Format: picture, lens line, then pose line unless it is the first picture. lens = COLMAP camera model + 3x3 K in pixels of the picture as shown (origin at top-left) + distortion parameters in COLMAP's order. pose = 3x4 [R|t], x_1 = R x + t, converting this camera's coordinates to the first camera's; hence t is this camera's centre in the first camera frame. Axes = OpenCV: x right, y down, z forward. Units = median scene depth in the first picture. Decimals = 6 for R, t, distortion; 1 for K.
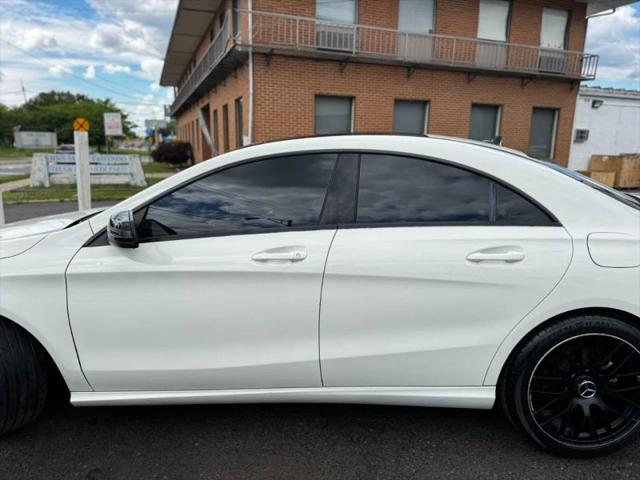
lens RADIAL K [[440.6, 0, 318.0], [0, 440.6, 242.4], [0, 0, 1]] dist [0.037708, -0.048089]
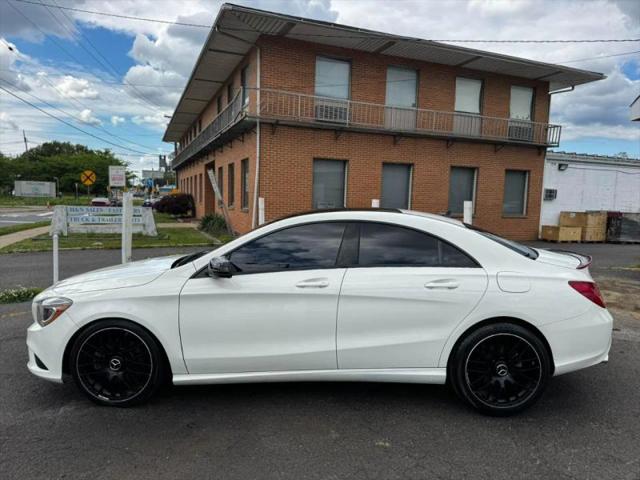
lens RADIAL K [[440.6, 0, 320.8], [0, 440.6, 242.4], [0, 0, 1]] dist [0.037708, -0.048089]
pose [[0.999600, 0.009375, 0.026696, -0.015533], [-0.006348, 0.993764, -0.111324, 0.008993], [-0.027573, 0.111110, 0.993426, -0.100383]]
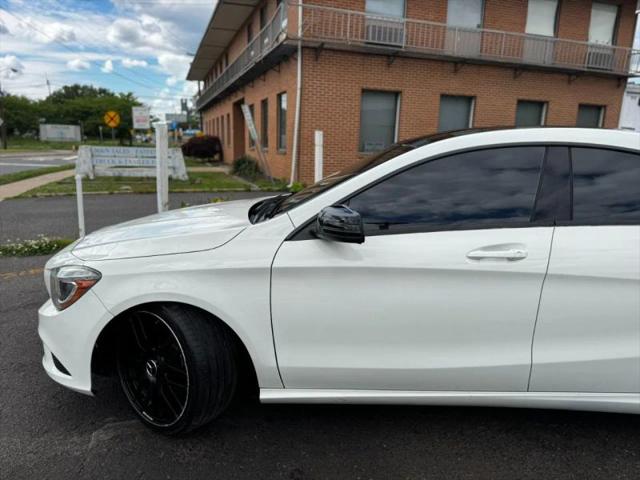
lens RADIAL K [[440.6, 0, 317.5], [0, 440.6, 240.0], [0, 0, 1]] dist [0.037708, -0.048089]
pose [[0.999441, 0.017350, -0.028584, -0.069765], [-0.017230, 0.999842, 0.004451, 0.000594], [0.028656, -0.003956, 0.999581, 0.004859]]
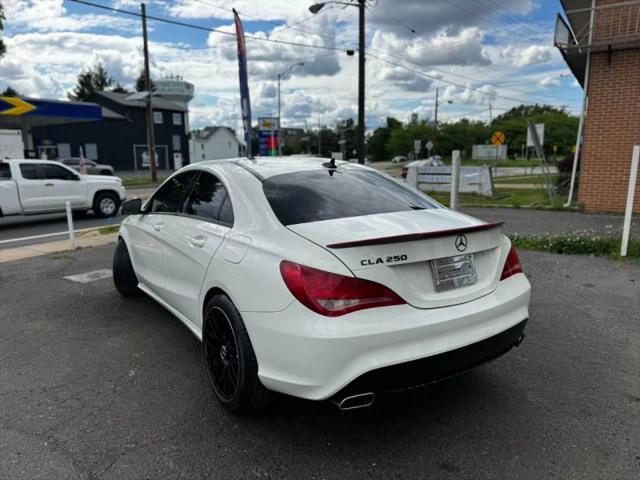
lens RADIAL K [[451.4, 0, 323.3], [0, 451.4, 237.1], [0, 0, 1]] dist [-0.007381, -0.015836]
pose [[0.581033, 0.120896, -0.804851, 0.284706], [-0.147912, 0.988123, 0.041646, -0.016867], [0.800327, 0.094849, 0.592014, 0.062196]]
